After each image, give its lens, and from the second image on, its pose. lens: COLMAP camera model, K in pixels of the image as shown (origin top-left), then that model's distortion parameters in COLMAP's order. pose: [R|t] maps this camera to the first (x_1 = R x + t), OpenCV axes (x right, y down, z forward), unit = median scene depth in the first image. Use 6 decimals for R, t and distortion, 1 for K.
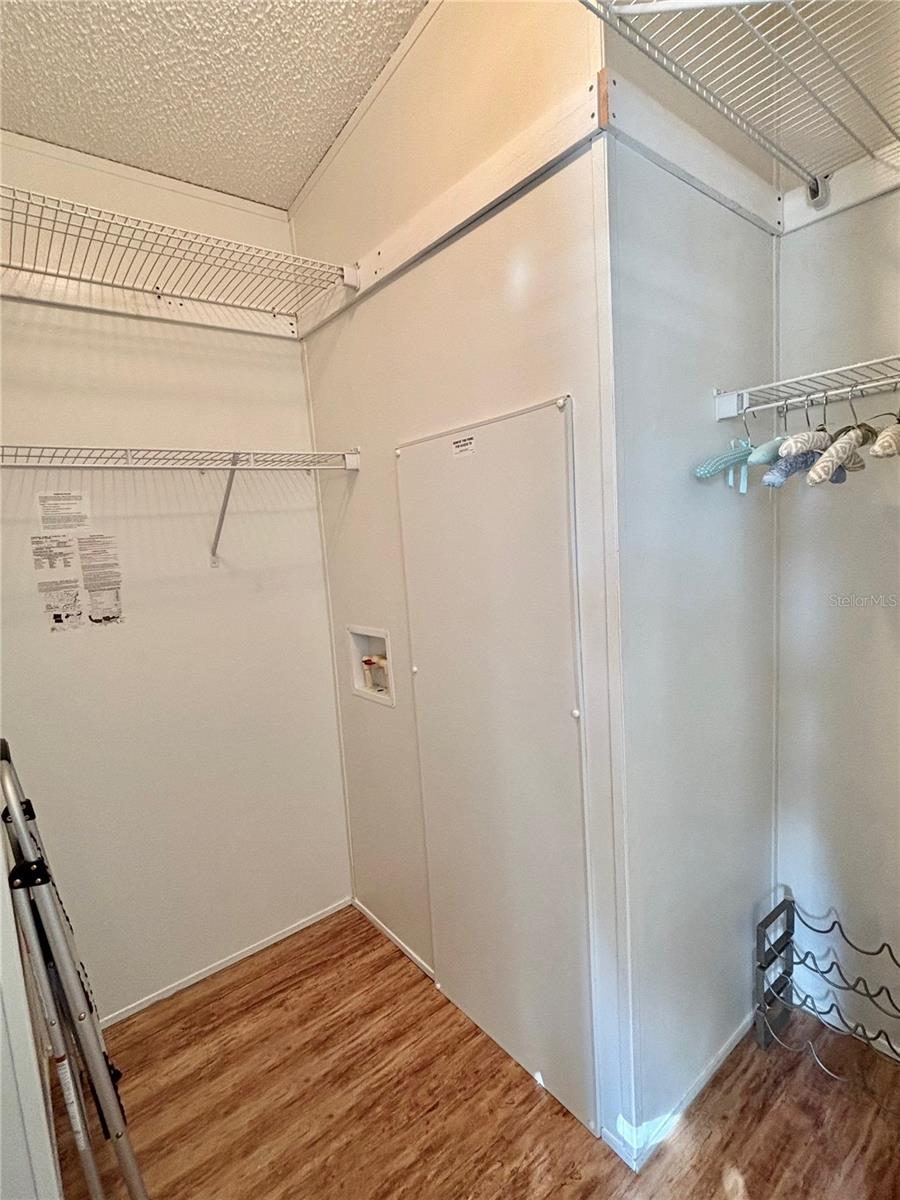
lens RADIAL K [[577.2, 0, 450.1], [0, 577.2, 601.8], [0, 0, 1]] dist [-0.017897, 0.006800]
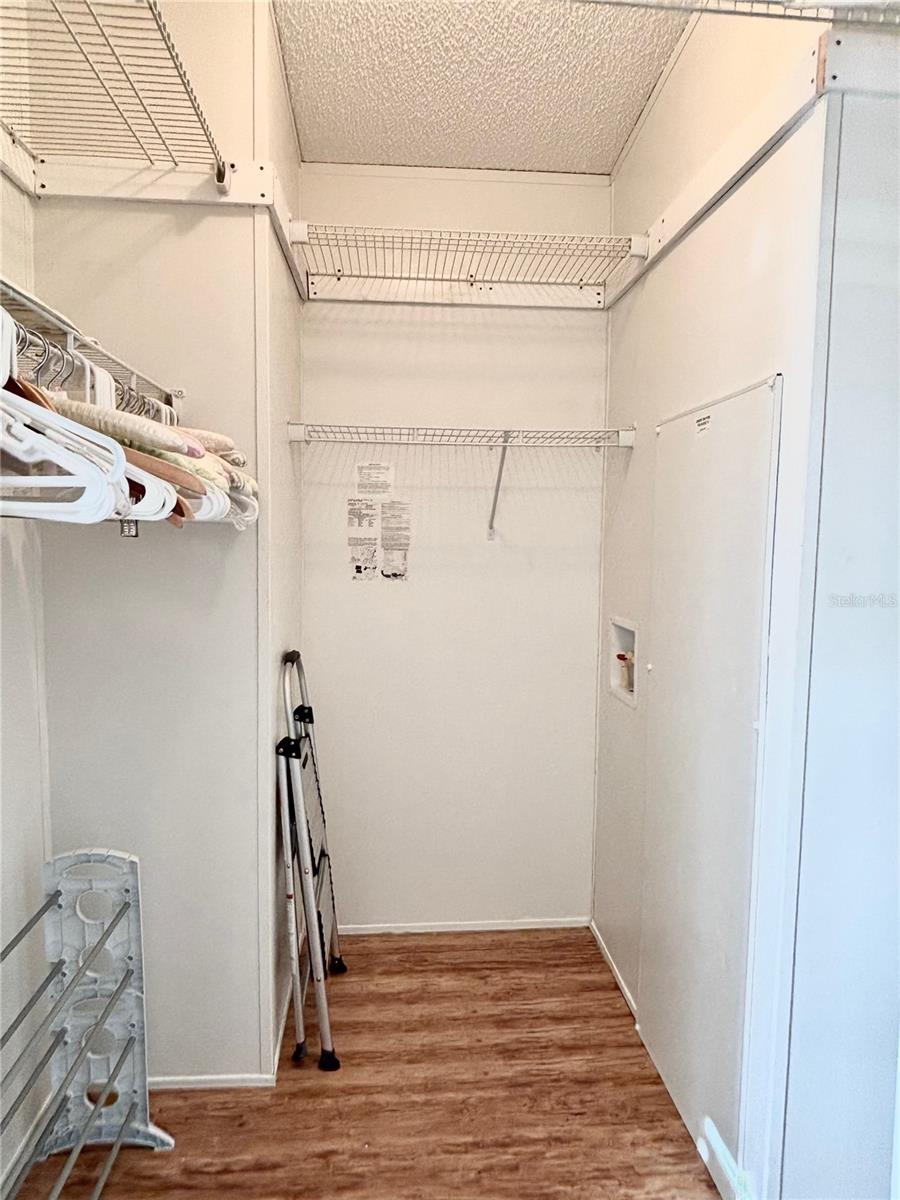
lens RADIAL K [[760.1, 0, 450.3], [0, 760.1, 604.2], [0, 0, 1]] dist [-0.002259, -0.020508]
pose [[0.826191, 0.128822, -0.548465, 0.320994], [-0.135708, 0.990348, 0.028184, 0.028802], [0.546802, 0.051146, 0.835699, -0.185855]]
